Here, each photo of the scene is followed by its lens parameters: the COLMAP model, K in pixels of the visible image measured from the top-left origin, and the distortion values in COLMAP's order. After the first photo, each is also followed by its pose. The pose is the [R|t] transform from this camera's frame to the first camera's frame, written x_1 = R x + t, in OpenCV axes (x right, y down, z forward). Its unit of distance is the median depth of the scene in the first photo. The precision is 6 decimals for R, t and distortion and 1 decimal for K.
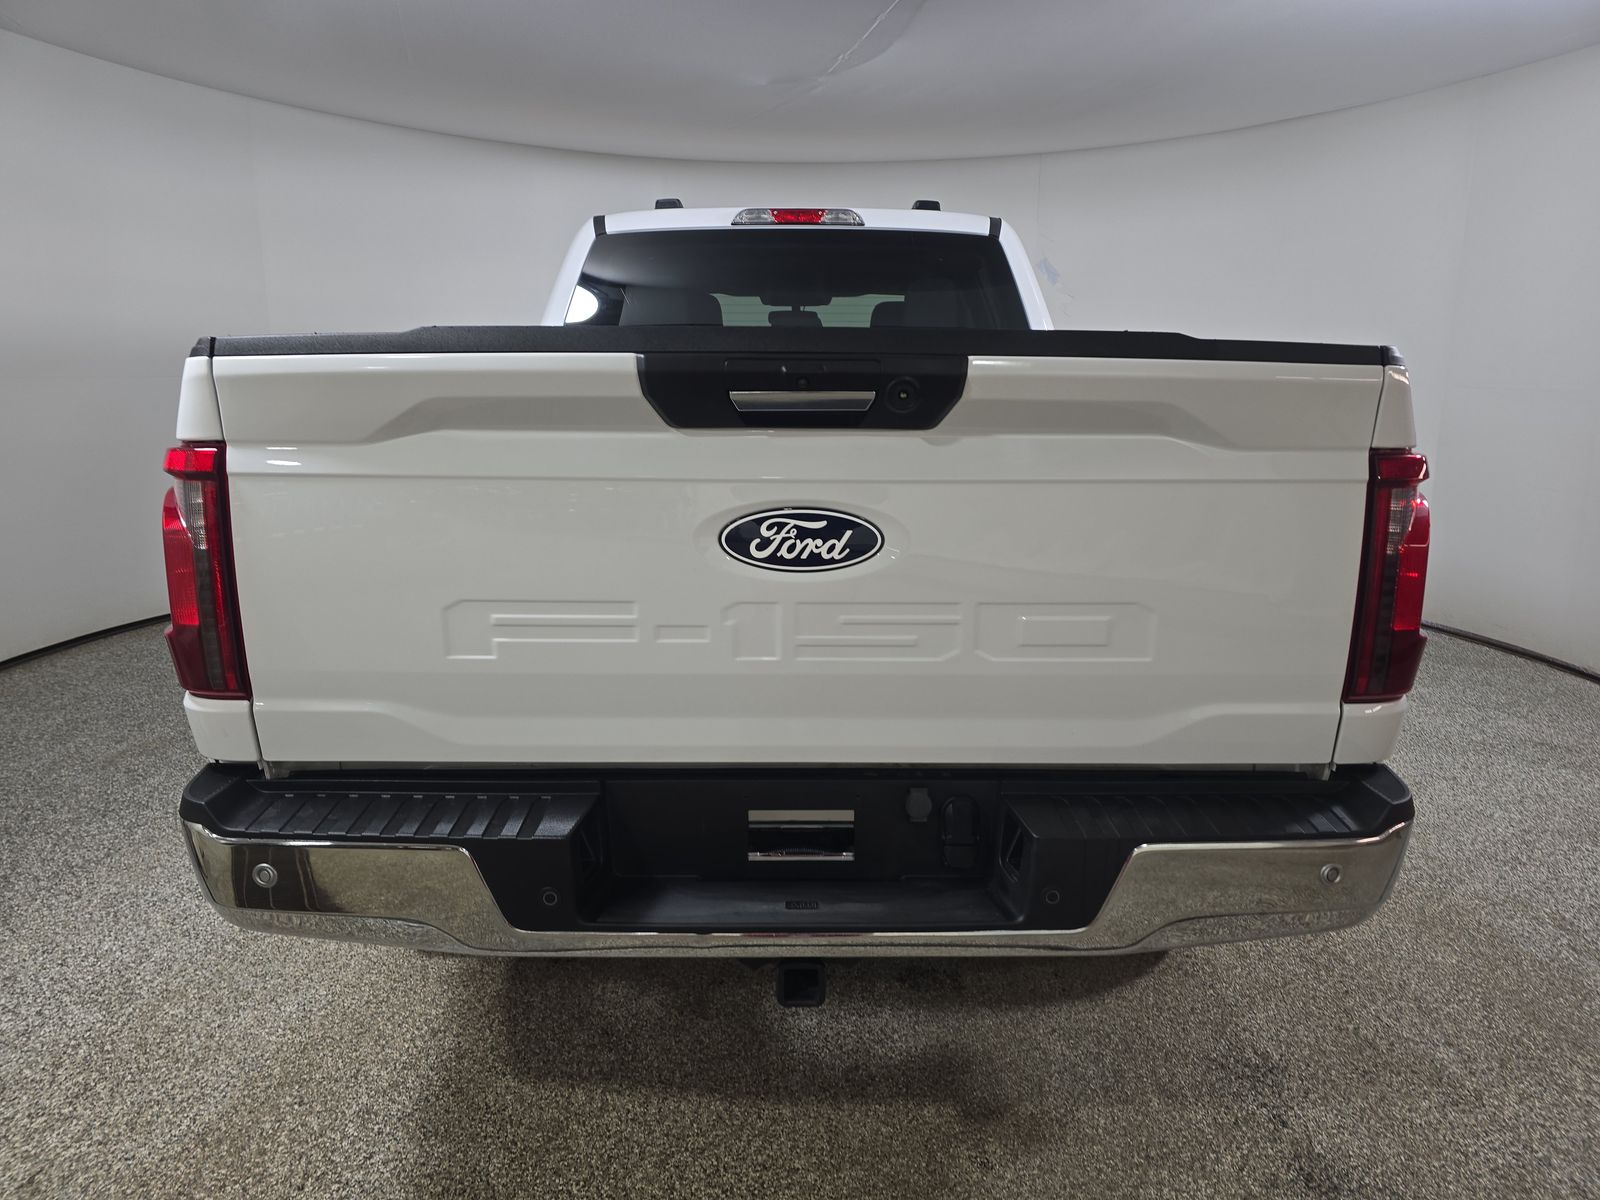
lens RADIAL K [[1078.9, 0, 799.4], [0, 1078.9, 603.3], [0, 0, 1]] dist [0.062730, -0.008315]
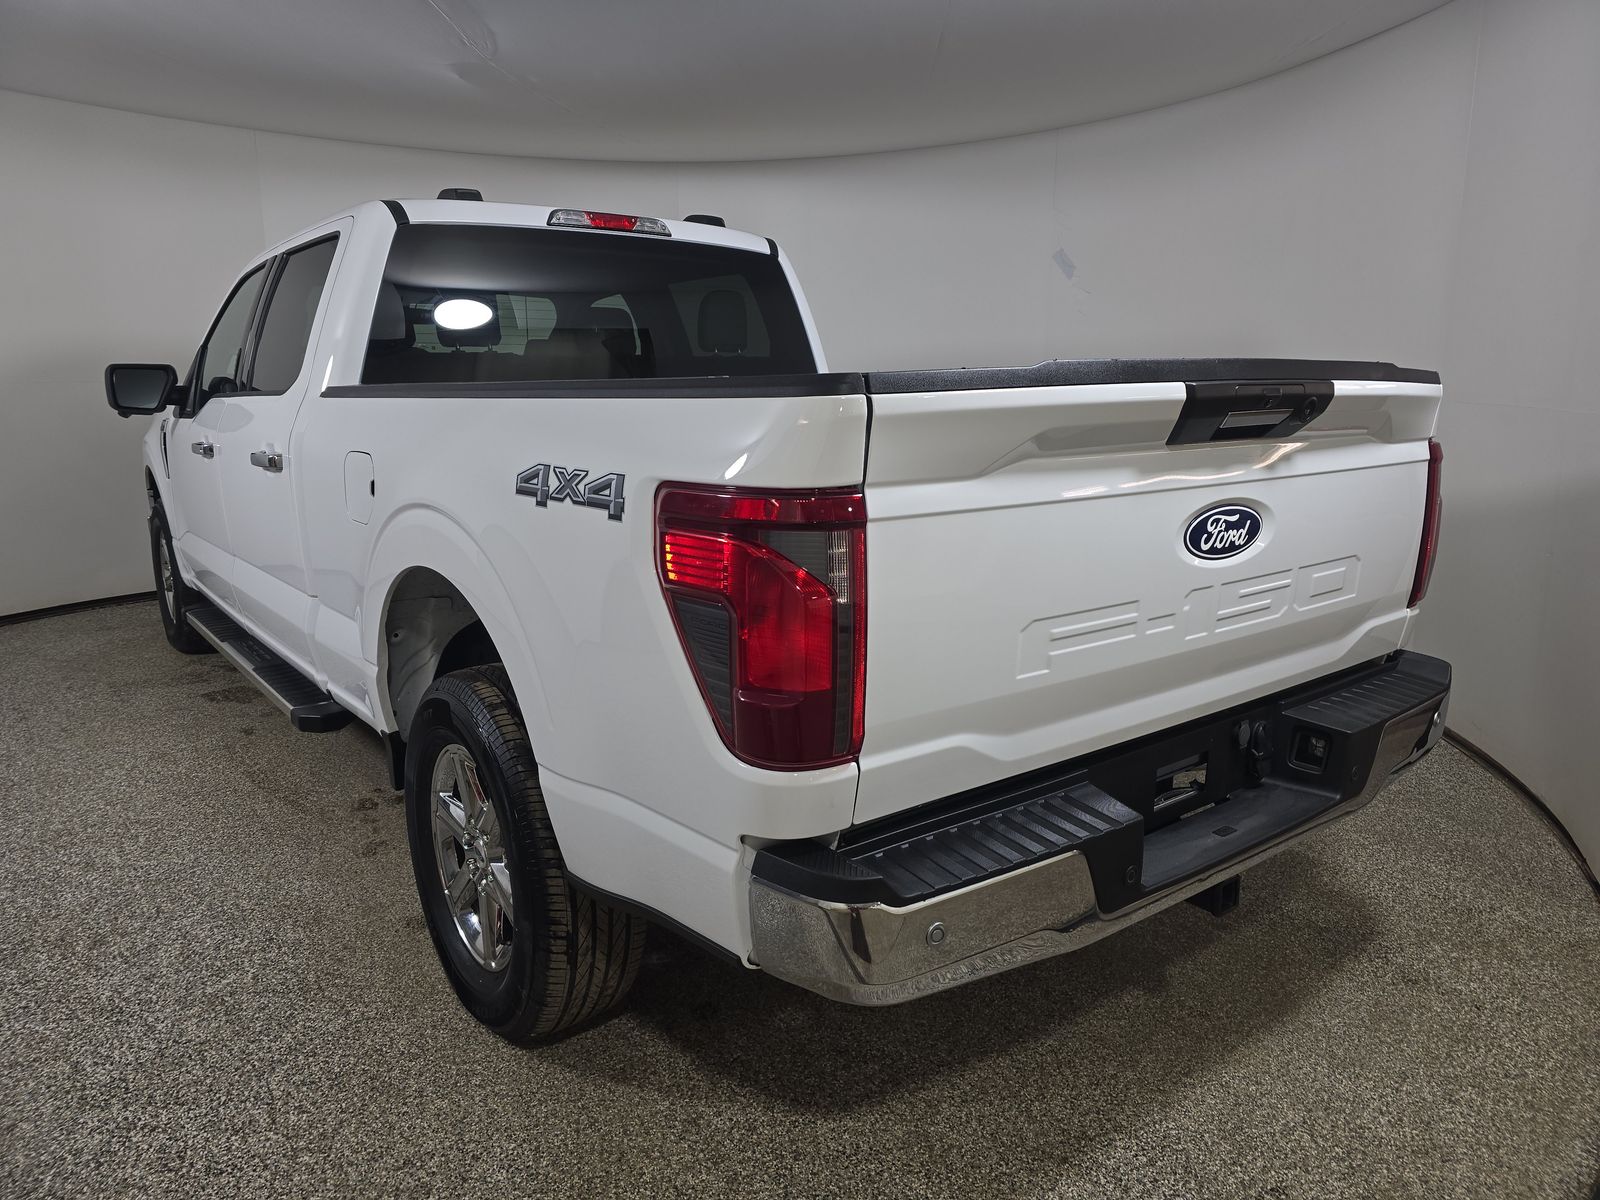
lens RADIAL K [[1078.9, 0, 802.9], [0, 1078.9, 599.7], [0, 0, 1]] dist [0.062730, -0.008315]
pose [[0.793599, -0.127121, 0.595013, -1.065971], [0.126365, 0.991043, 0.043190, -0.091661], [-0.595174, 0.040913, 0.802555, 0.288071]]
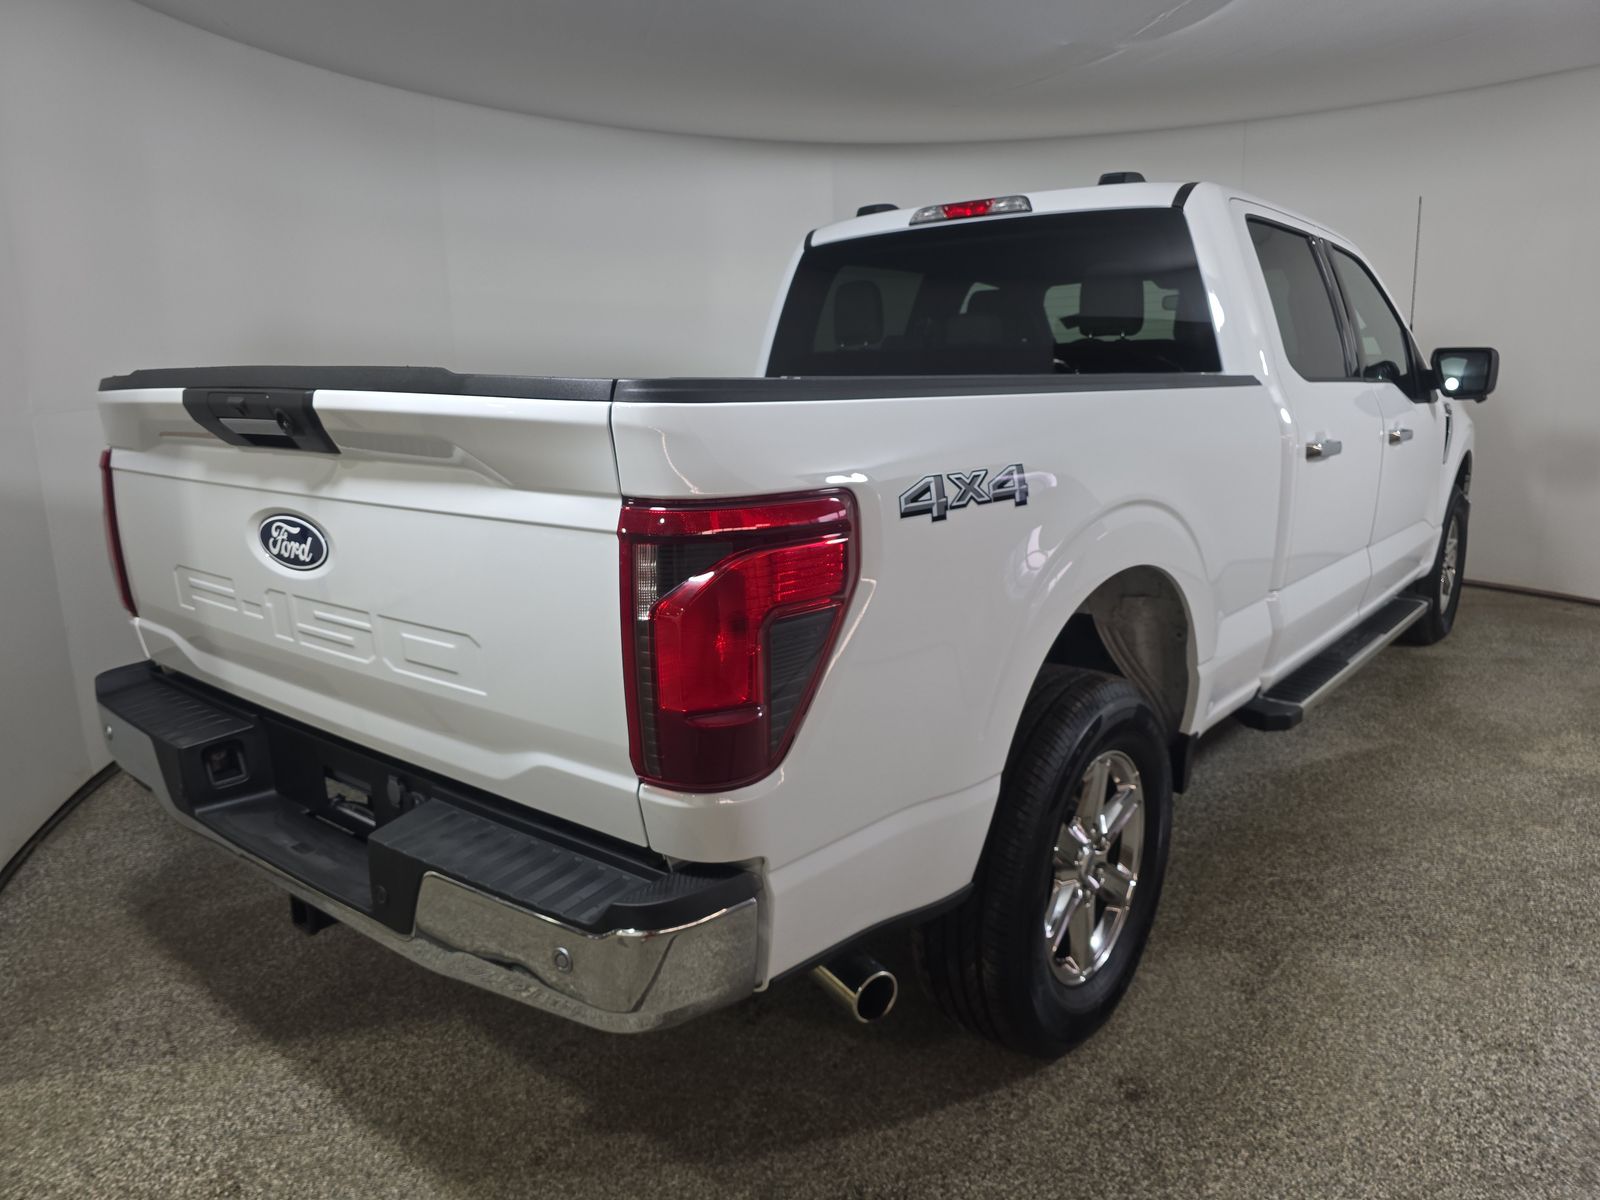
lens RADIAL K [[1078.9, 0, 793.3], [0, 1078.9, 604.1], [0, 0, 1]] dist [0.062730, -0.008315]
pose [[0.765855, 0.122947, -0.631149, 1.140689], [-0.112611, 0.992026, 0.056600, -0.116131], [0.633075, 0.027727, 0.773594, 0.402149]]
